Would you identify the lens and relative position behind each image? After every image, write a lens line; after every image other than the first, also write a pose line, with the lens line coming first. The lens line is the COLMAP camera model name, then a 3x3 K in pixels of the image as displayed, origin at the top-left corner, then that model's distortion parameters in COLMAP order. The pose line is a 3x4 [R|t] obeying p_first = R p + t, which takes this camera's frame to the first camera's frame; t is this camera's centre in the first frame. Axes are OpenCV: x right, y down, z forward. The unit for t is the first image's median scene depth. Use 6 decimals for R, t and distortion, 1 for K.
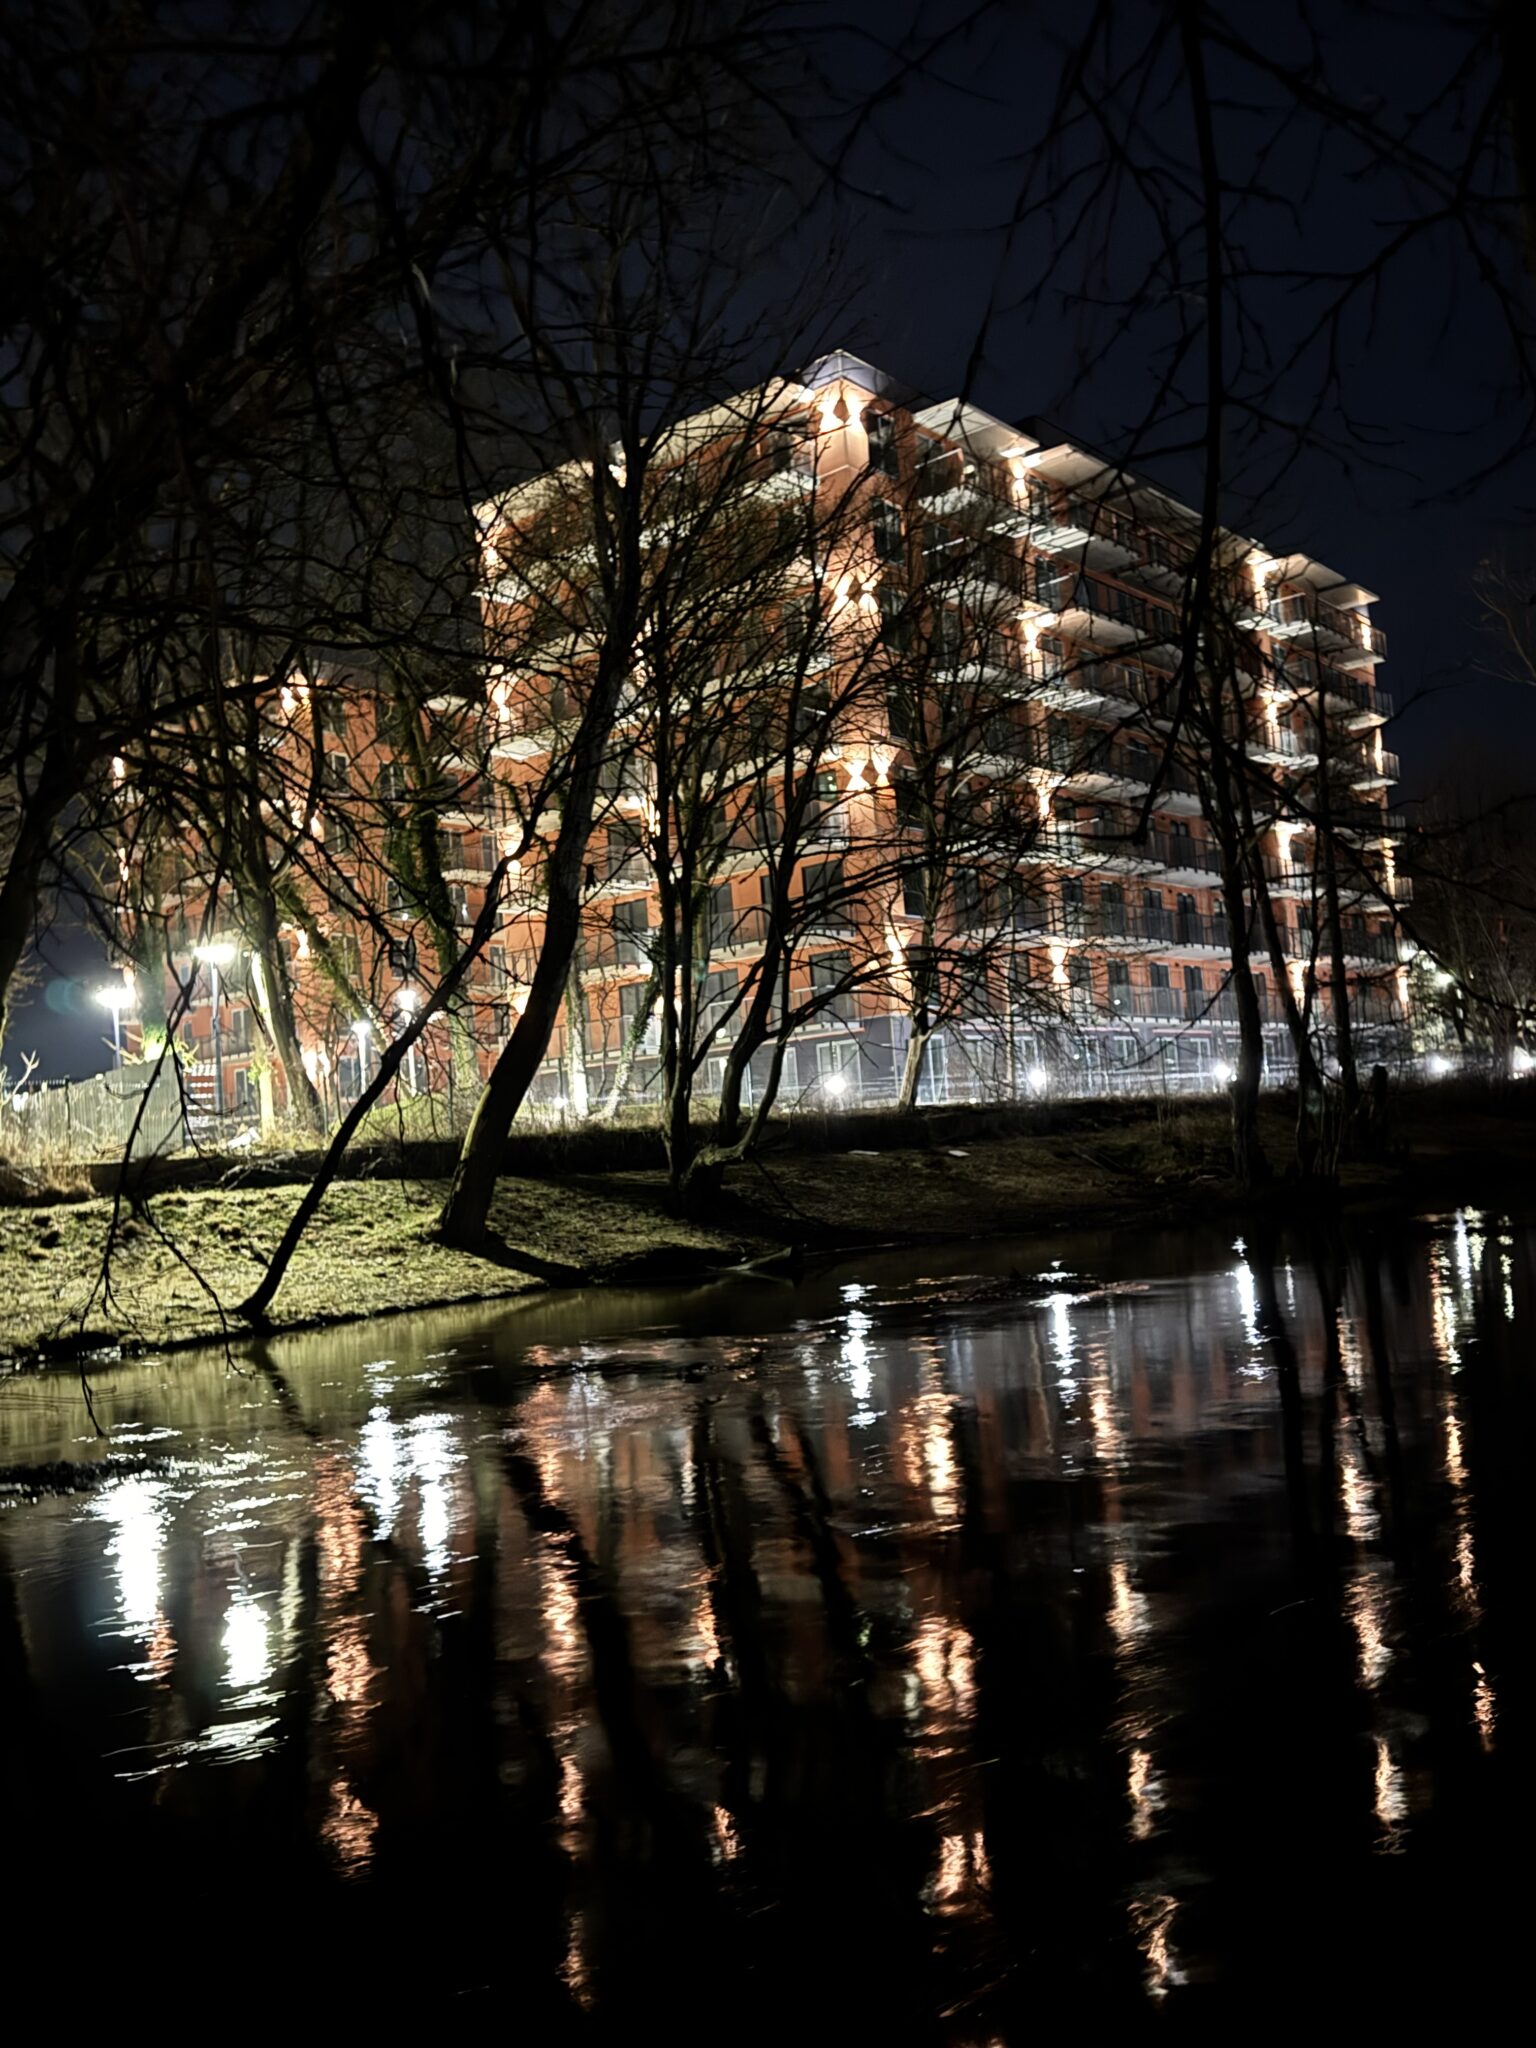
lens RADIAL K [[1728.3, 0, 768.0], [0, 1728.3, 1024.0], [0, 0, 1]] dist [-0.001684, -0.000459]
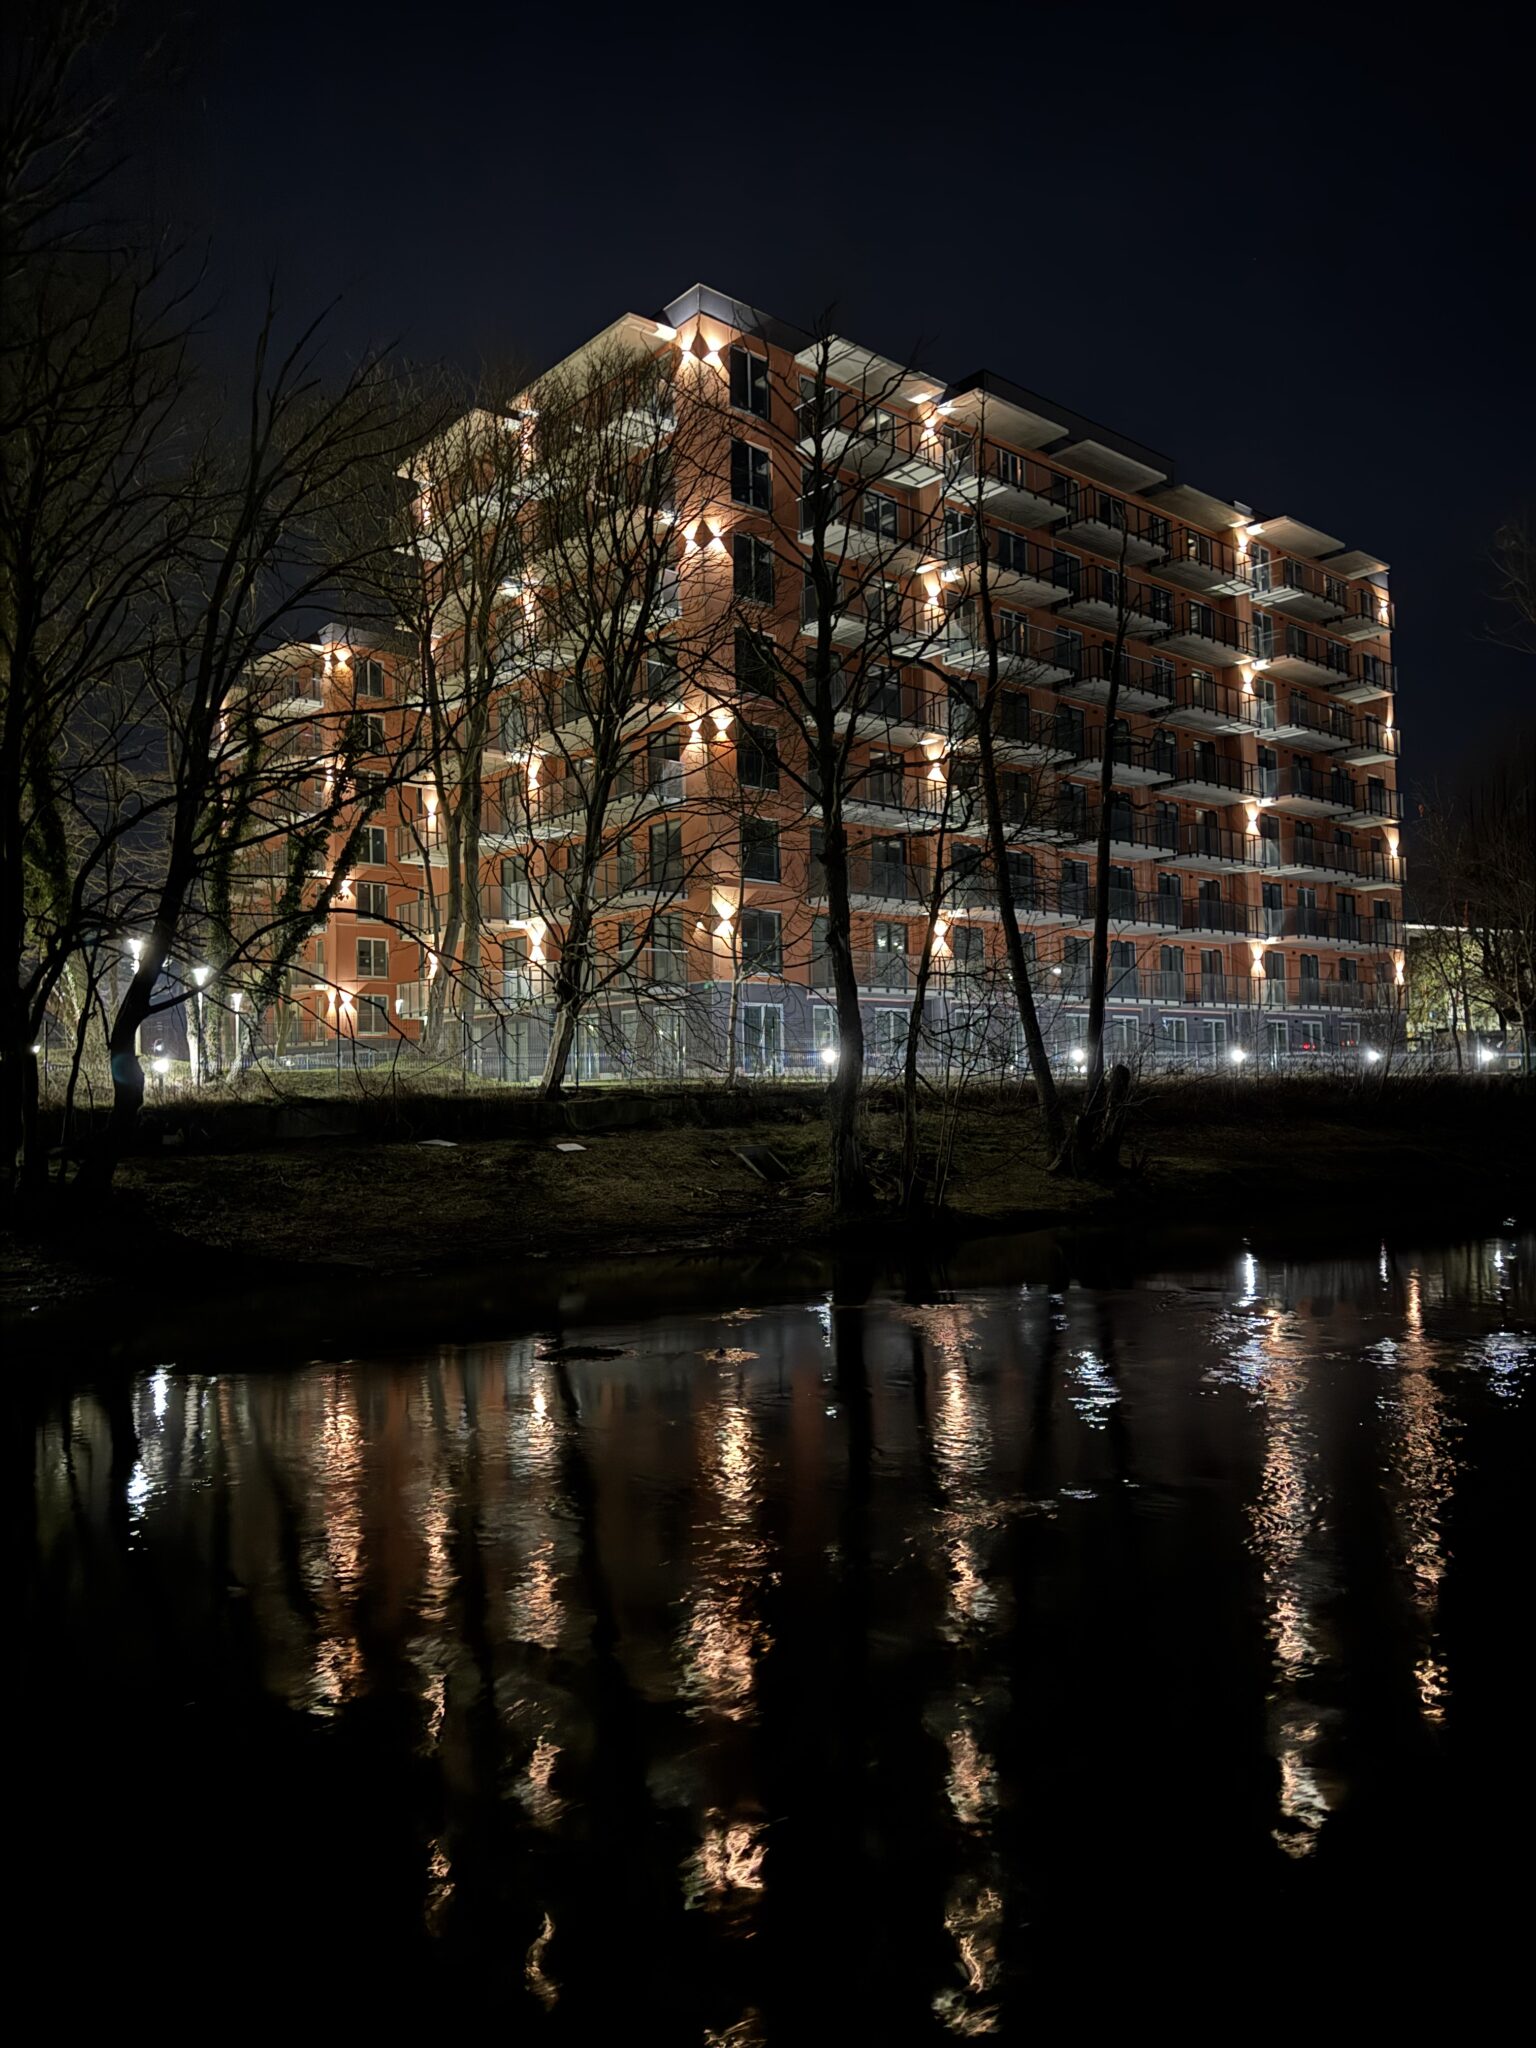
lens RADIAL K [[1434.9, 0, 768.2], [0, 1434.9, 984.6], [0, 0, 1]] dist [0.062268, 0.000178]
pose [[0.988647, 0.016744, -0.149322, 0.189124], [-0.018547, 0.999771, -0.010690, 0.001920], [0.149109, 0.013338, 0.988731, 0.206289]]
